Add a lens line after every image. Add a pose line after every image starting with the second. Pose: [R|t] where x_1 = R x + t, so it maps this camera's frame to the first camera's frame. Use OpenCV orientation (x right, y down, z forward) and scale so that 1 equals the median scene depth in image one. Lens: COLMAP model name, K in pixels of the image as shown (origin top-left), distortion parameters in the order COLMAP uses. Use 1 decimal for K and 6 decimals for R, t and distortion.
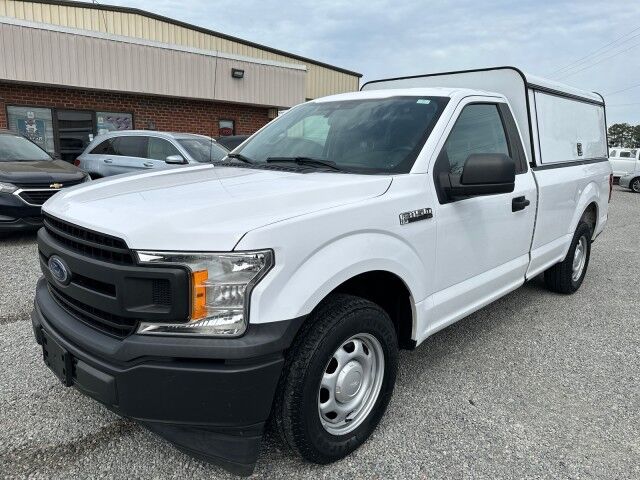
lens RADIAL K [[450.3, 0, 316.4], [0, 450.3, 241.0], [0, 0, 1]] dist [0.089570, -0.115777]
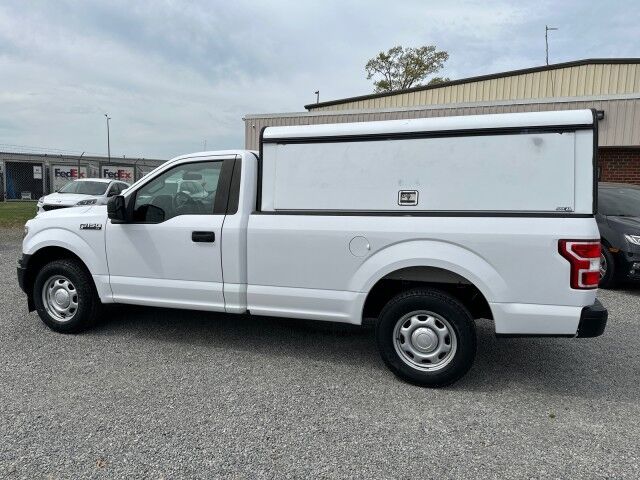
lens RADIAL K [[450.3, 0, 316.4], [0, 450.3, 241.0], [0, 0, 1]] dist [0.089570, -0.115777]
pose [[0.432928, 0.093306, -0.896586, 1.562099], [-0.190954, 0.981549, 0.009944, -0.130474], [0.880971, 0.166902, 0.442757, 0.656627]]
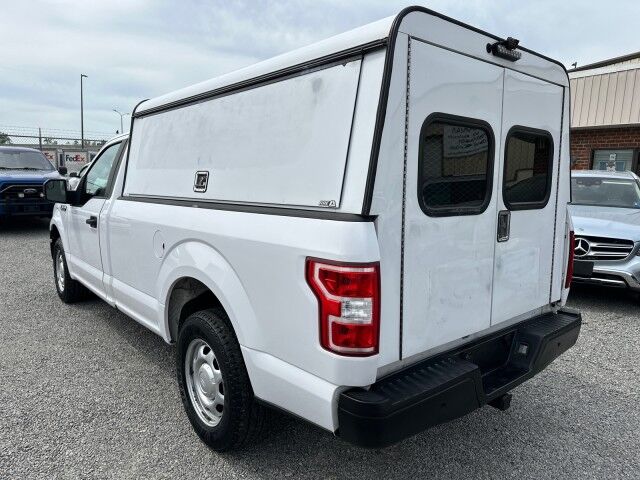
lens RADIAL K [[450.3, 0, 316.4], [0, 450.3, 241.0], [0, 0, 1]] dist [0.089570, -0.115777]
pose [[-0.102119, 0.123060, -0.987131, 1.450142], [-0.221245, 0.964655, 0.143146, -0.308289], [0.969857, 0.233015, -0.071283, 1.526822]]
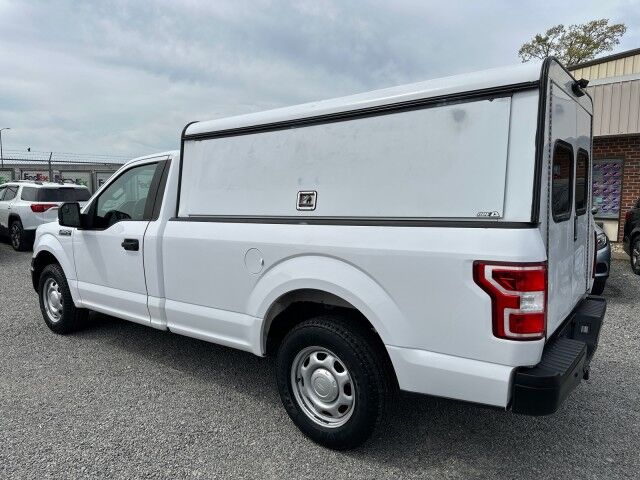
lens RADIAL K [[450.3, 0, 316.4], [0, 450.3, 241.0], [0, 0, 1]] dist [0.089570, -0.115777]
pose [[0.111435, 0.091979, -0.989506, 1.521745], [-0.193572, 0.978645, 0.069170, -0.243034], [0.974737, 0.183833, 0.126859, 1.200595]]
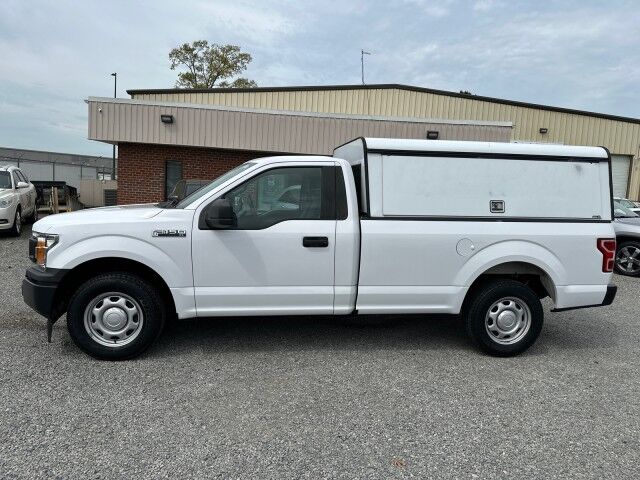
lens RADIAL K [[450.3, 0, 316.4], [0, 450.3, 241.0], [0, 0, 1]] dist [0.089570, -0.115777]
pose [[0.793721, 0.085458, -0.602250, 1.104493], [-0.154618, 0.985907, -0.063877, -0.003515], [0.588303, 0.143819, 0.795748, -0.011177]]
